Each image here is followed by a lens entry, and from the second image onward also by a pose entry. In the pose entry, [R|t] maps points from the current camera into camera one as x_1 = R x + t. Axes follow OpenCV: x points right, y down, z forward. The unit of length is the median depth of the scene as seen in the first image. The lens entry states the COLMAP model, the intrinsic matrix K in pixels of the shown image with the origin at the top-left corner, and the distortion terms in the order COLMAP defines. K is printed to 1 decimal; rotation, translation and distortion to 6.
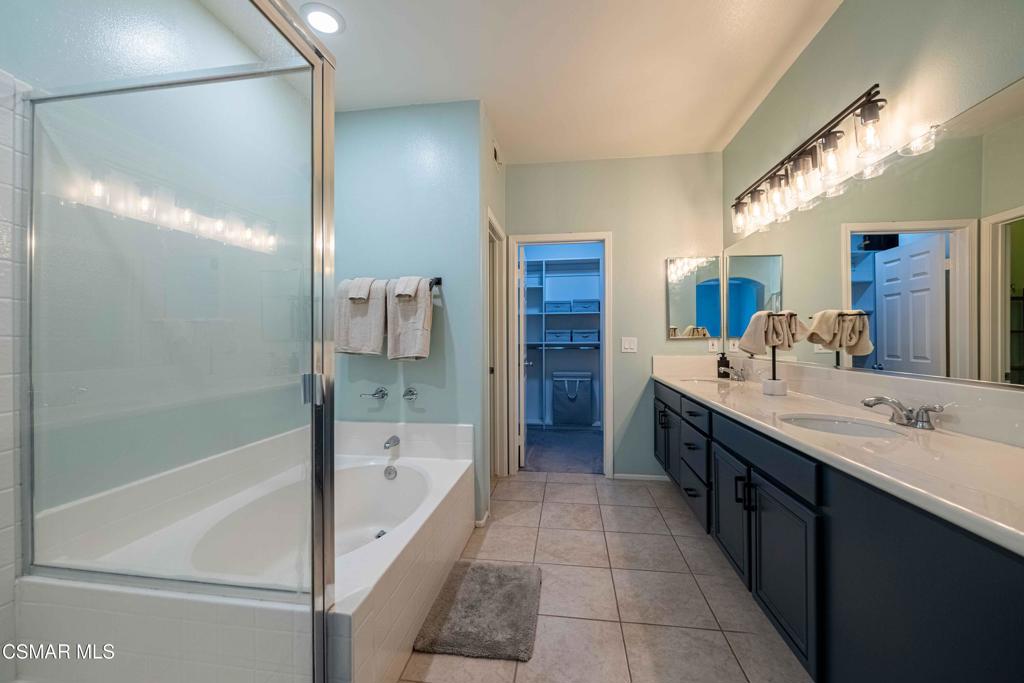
lens RADIAL K [[407.9, 0, 511.8], [0, 407.9, 339.3], [0, 0, 1]] dist [-0.003671, -0.002165]
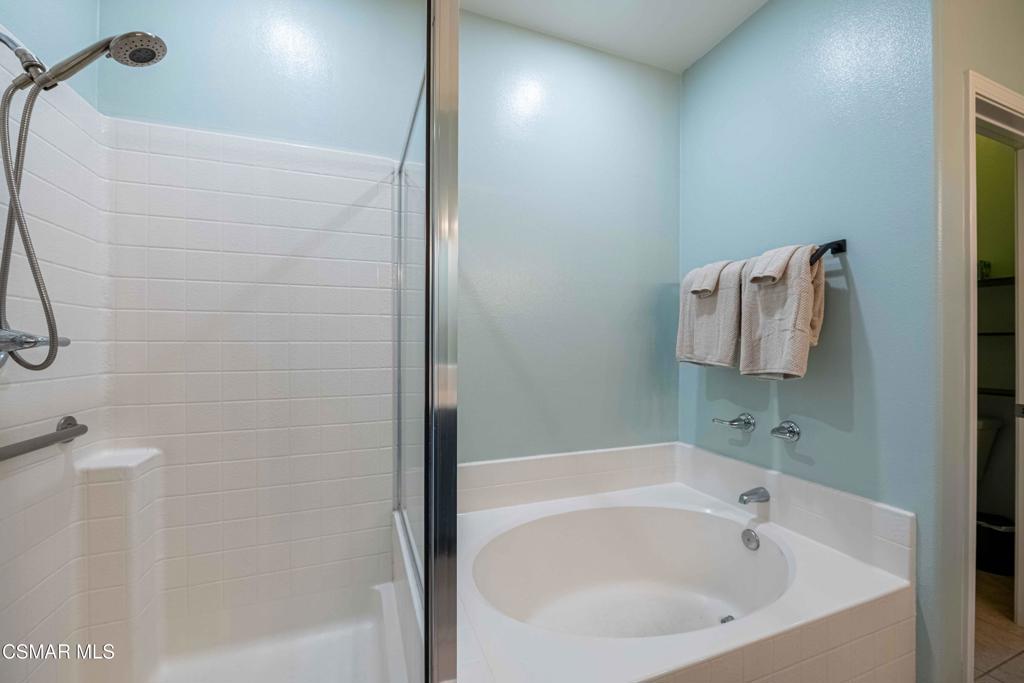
lens RADIAL K [[407.9, 0, 511.2], [0, 407.9, 345.2], [0, 0, 1]] dist [-0.003671, -0.002165]
pose [[0.479532, 0.005891, -0.877505, 0.112545], [-0.006086, 0.999976, 0.003387, -0.000463], [0.877503, 0.003716, 0.479556, 0.325830]]
